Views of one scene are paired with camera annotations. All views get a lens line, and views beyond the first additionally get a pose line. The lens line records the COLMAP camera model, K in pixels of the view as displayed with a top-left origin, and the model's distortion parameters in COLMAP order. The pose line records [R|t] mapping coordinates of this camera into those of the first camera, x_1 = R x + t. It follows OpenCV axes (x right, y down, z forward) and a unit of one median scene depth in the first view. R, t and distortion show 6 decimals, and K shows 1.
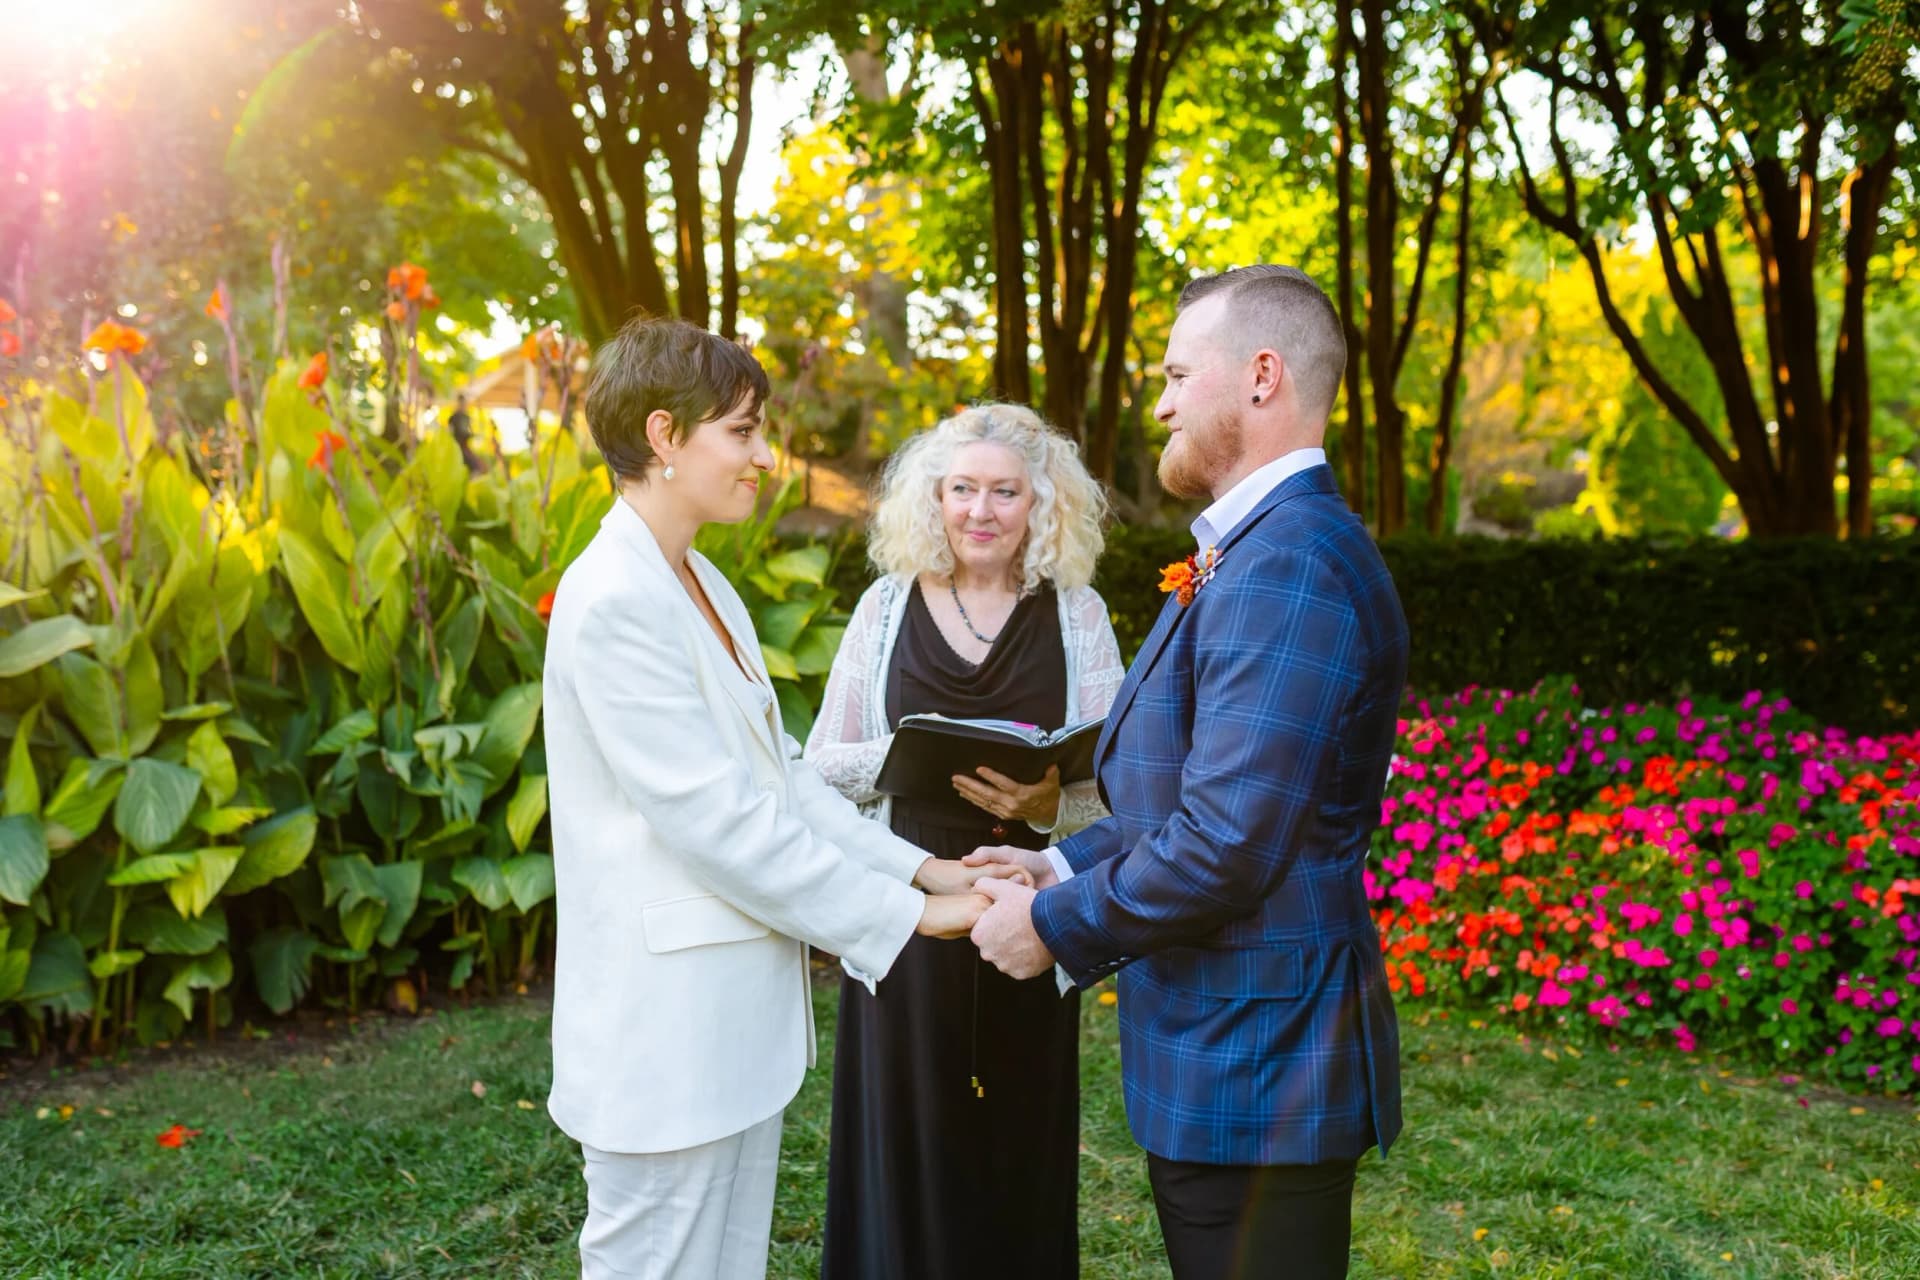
lens RADIAL K [[1811.6, 0, 944.2], [0, 1811.6, 637.1], [0, 0, 1]] dist [0.000027, -0.001071]
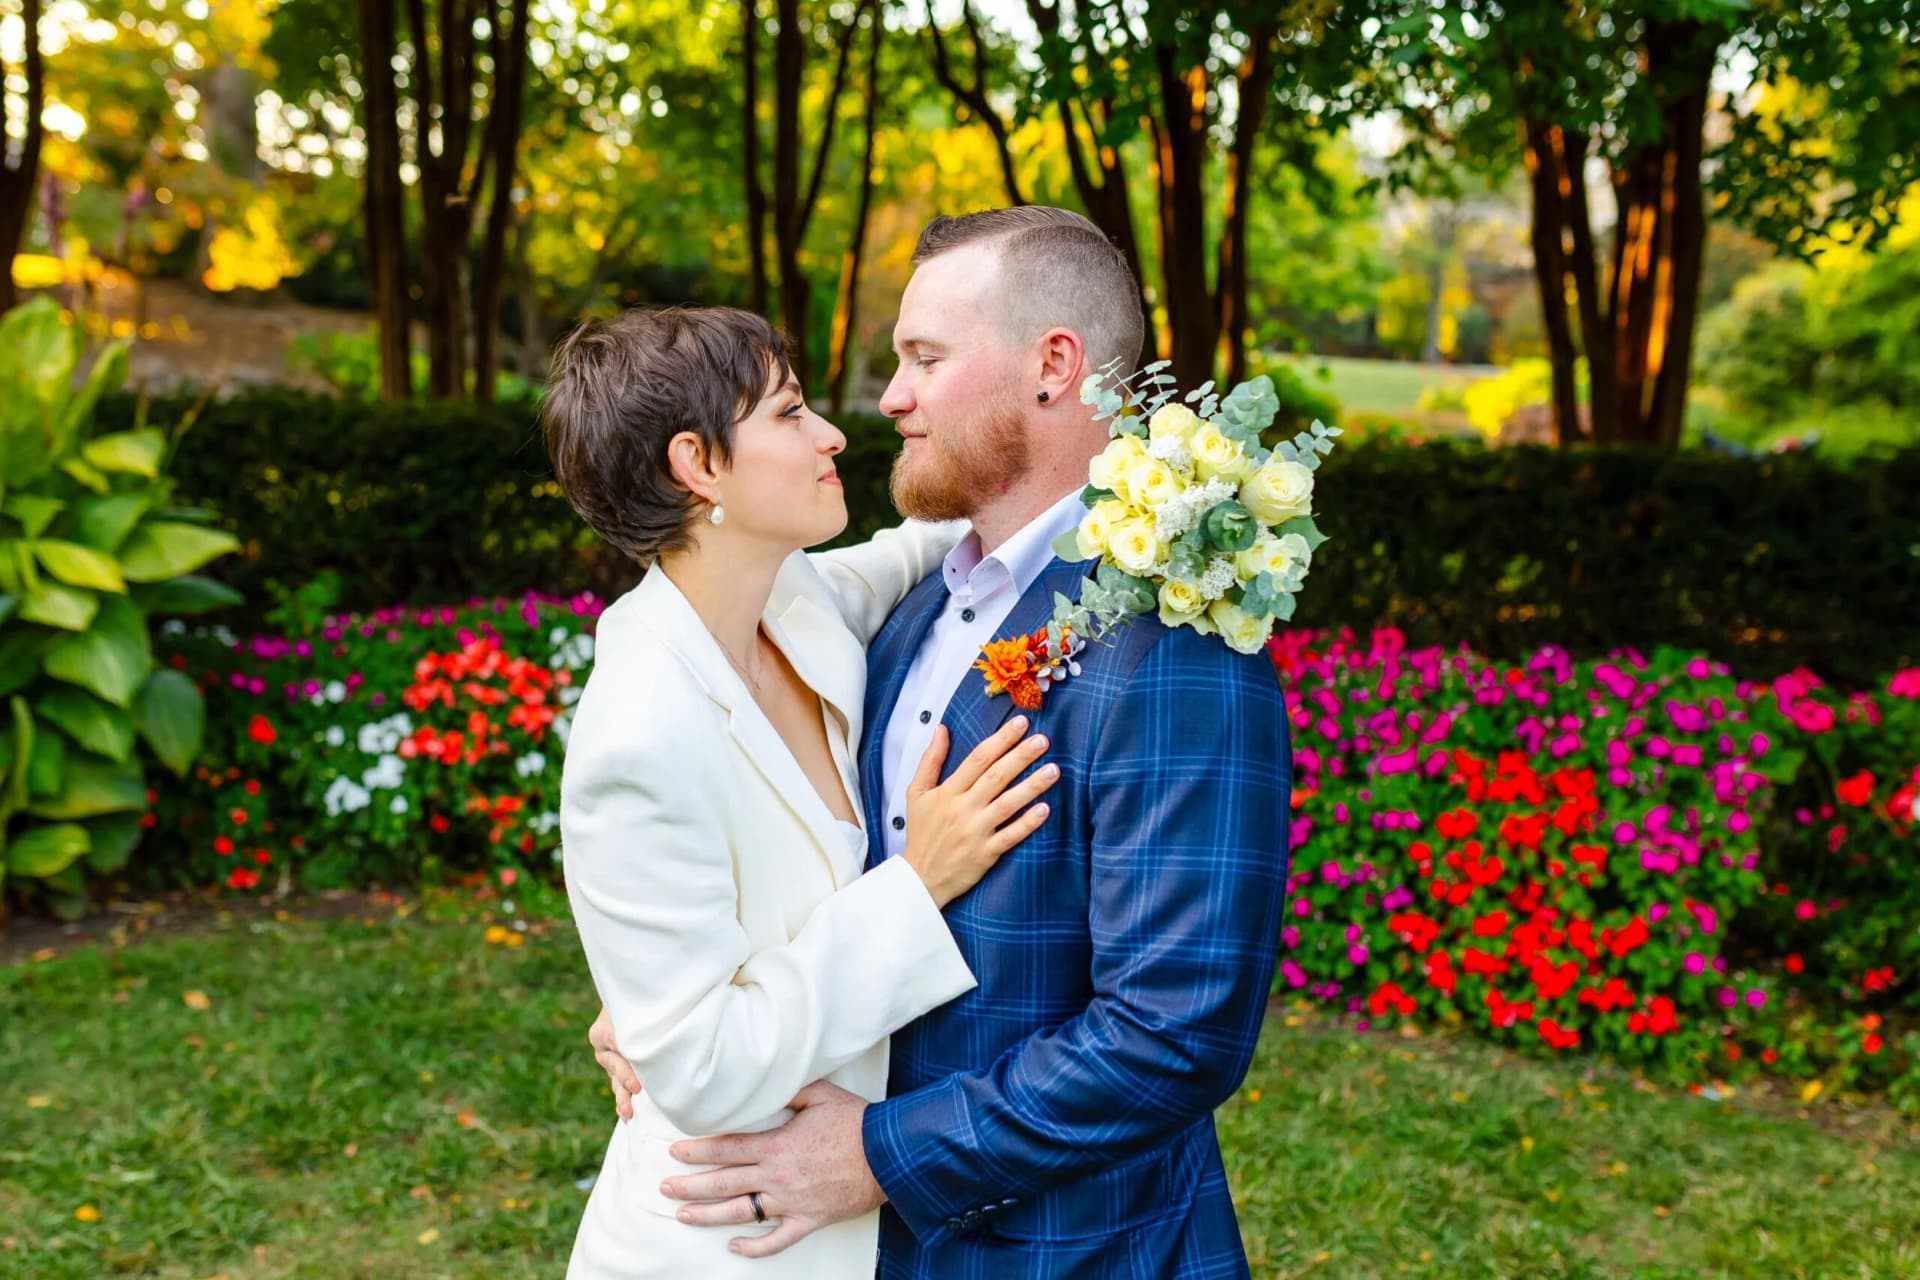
lens RADIAL K [[1875.2, 0, 924.7], [0, 1875.2, 653.5], [0, 0, 1]] dist [0.004792, -0.012276]
pose [[0.949690, -0.006493, 0.313125, -0.000720], [-0.021942, 0.995949, 0.087202, -0.033176], [-0.312423, -0.089685, 0.945700, 0.051208]]
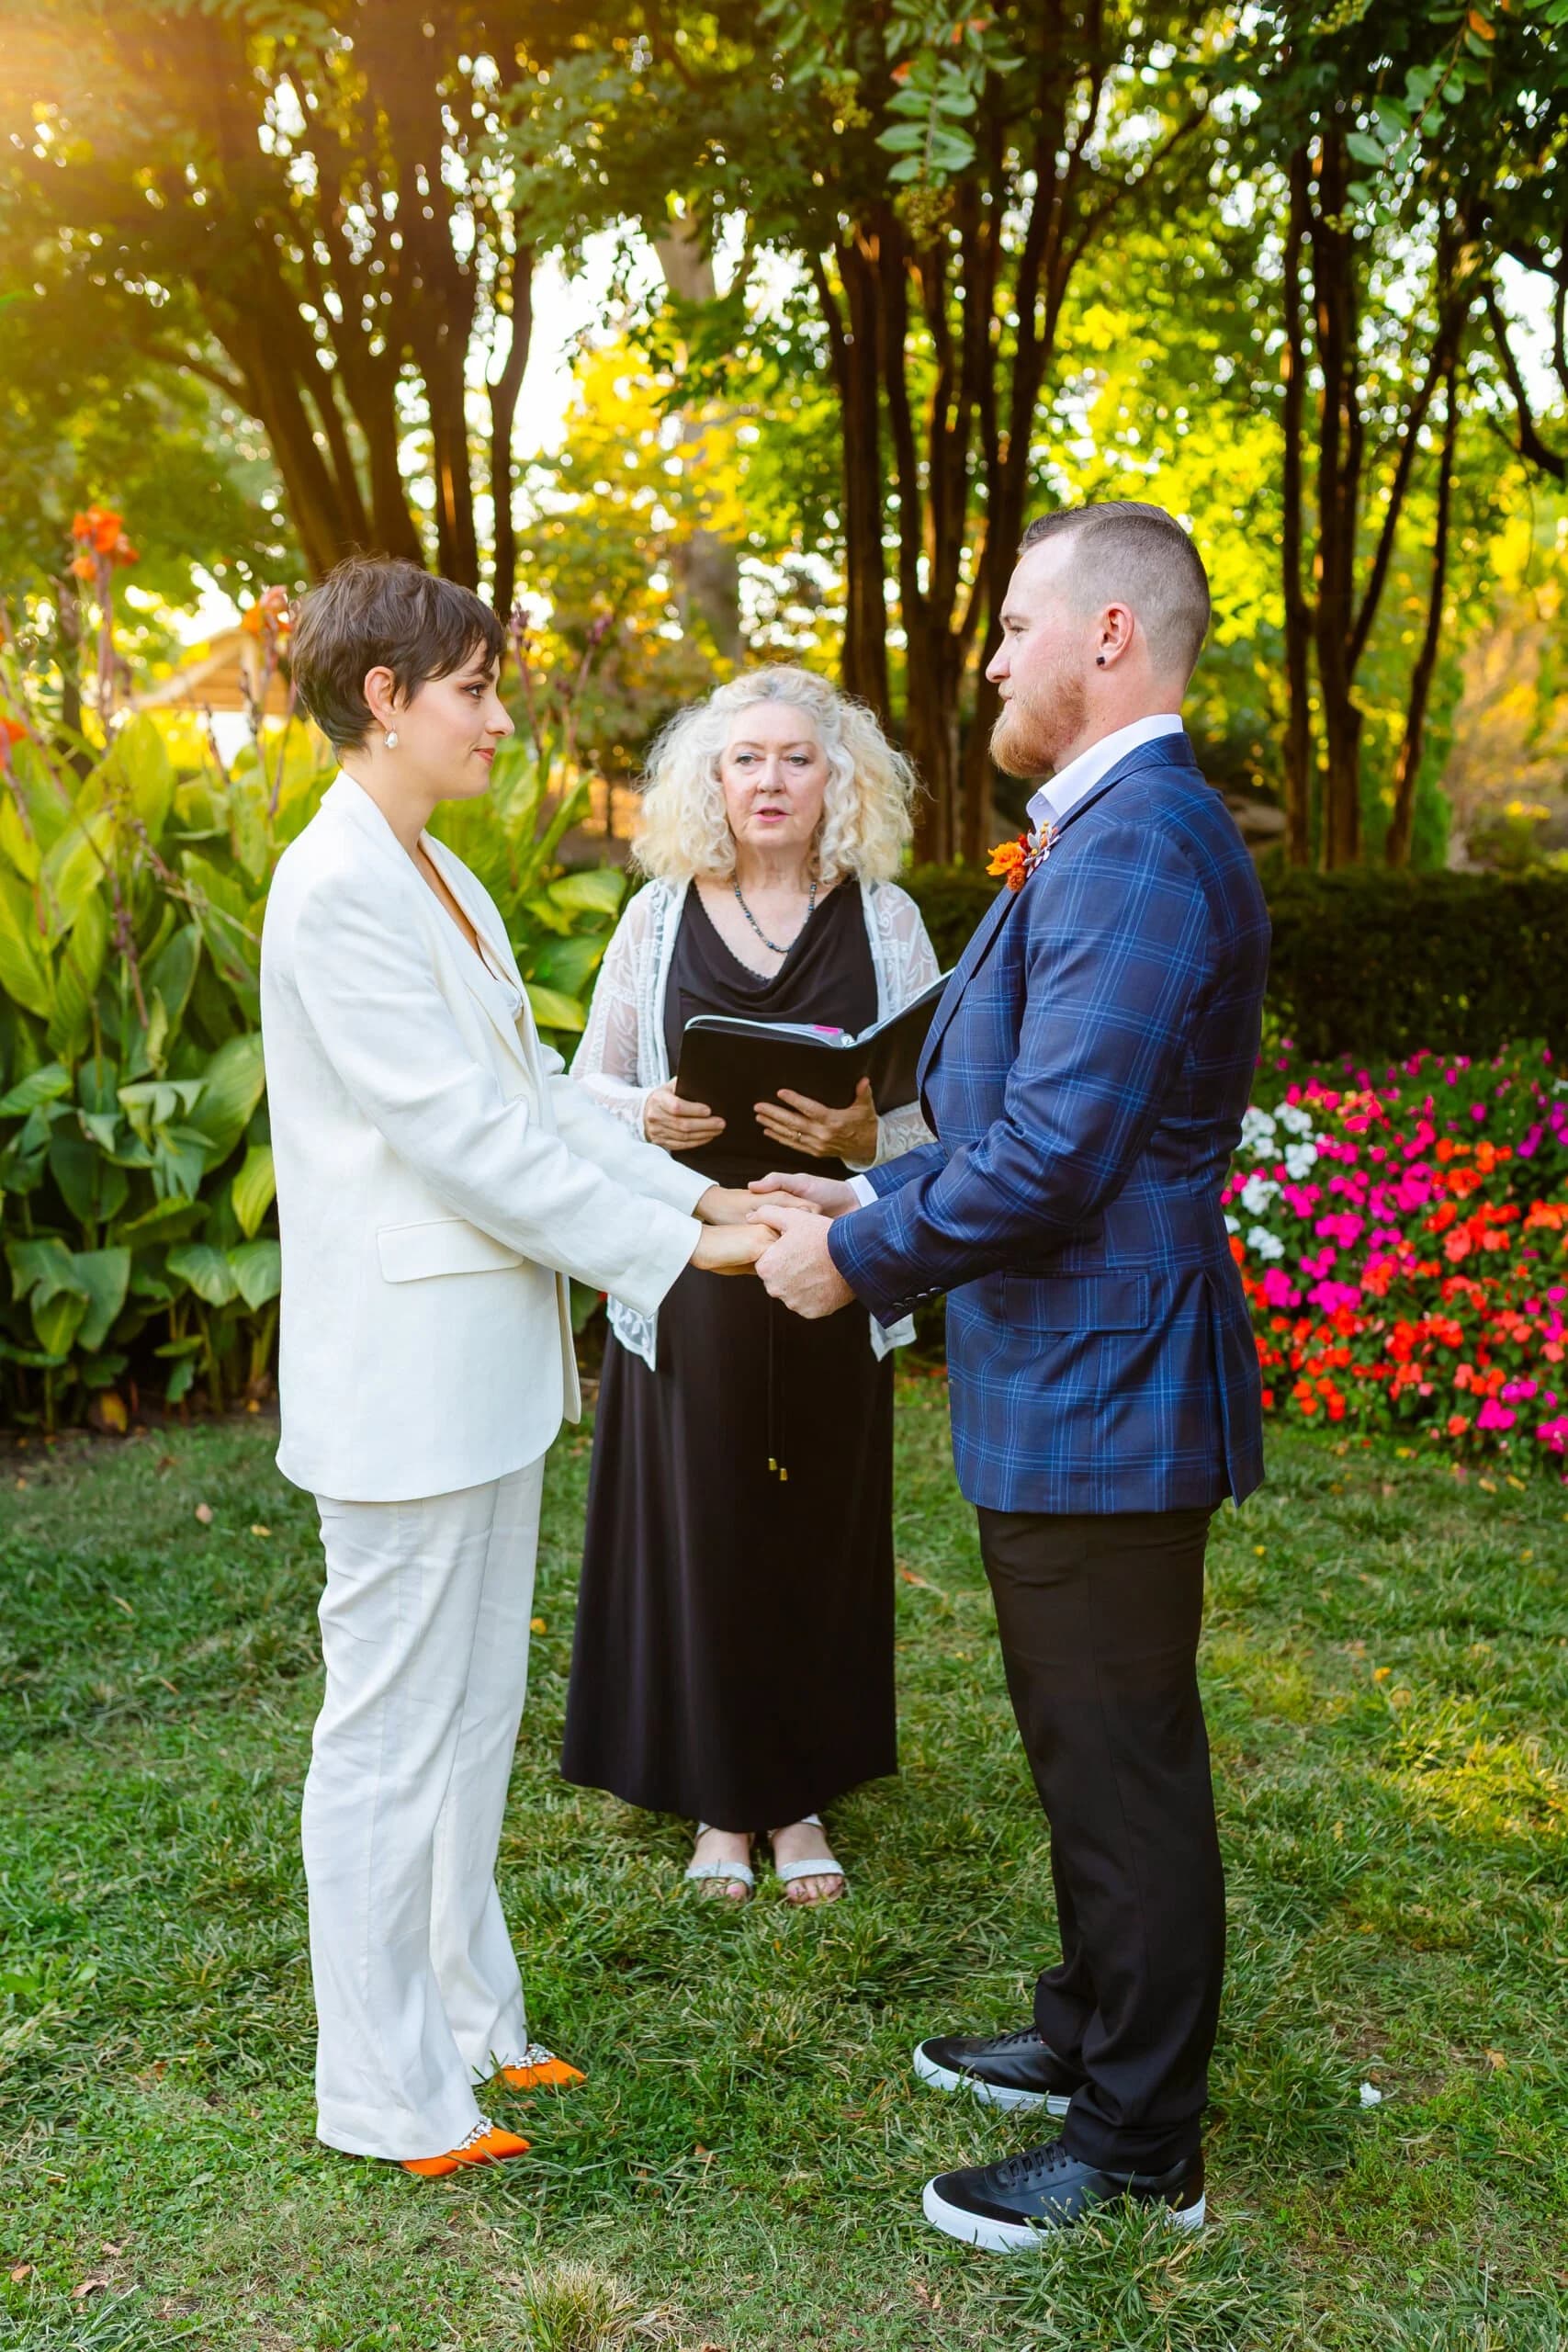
lens RADIAL K [[2332.0, 0, 792.9], [0, 2332.0, 1221.5], [0, 0, 1]] dist [-0.005138, -0.003930]
pose [[0.999982, 0.005400, 0.002423, 0.011104], [-0.005592, 0.996116, 0.087869, 0.016968], [-0.001939, -0.087881, 0.996129, -0.057329]]
